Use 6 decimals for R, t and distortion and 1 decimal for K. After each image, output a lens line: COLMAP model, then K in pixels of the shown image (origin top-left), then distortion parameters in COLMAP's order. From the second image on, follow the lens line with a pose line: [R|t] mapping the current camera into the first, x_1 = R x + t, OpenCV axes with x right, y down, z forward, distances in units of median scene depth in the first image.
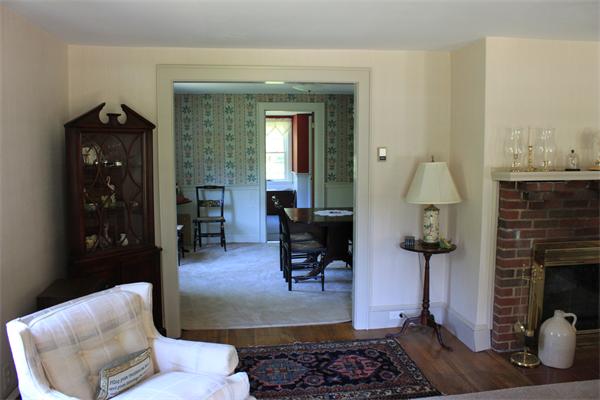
lens RADIAL K [[503.7, 0, 299.4], [0, 503.7, 202.9], [0, 0, 1]] dist [-0.074223, 0.034739]
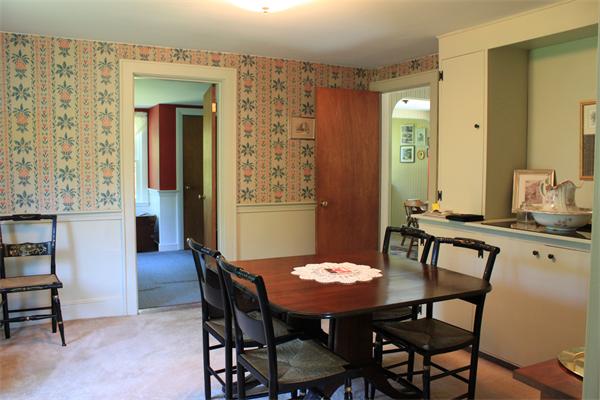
lens RADIAL K [[503.7, 0, 284.7], [0, 503.7, 198.9], [0, 0, 1]] dist [-0.074223, 0.034739]
pose [[0.949247, -0.018221, 0.314005, -0.072475], [0.032454, 0.998666, -0.040157, -0.017706], [-0.312854, 0.048310, 0.948572, 0.369735]]
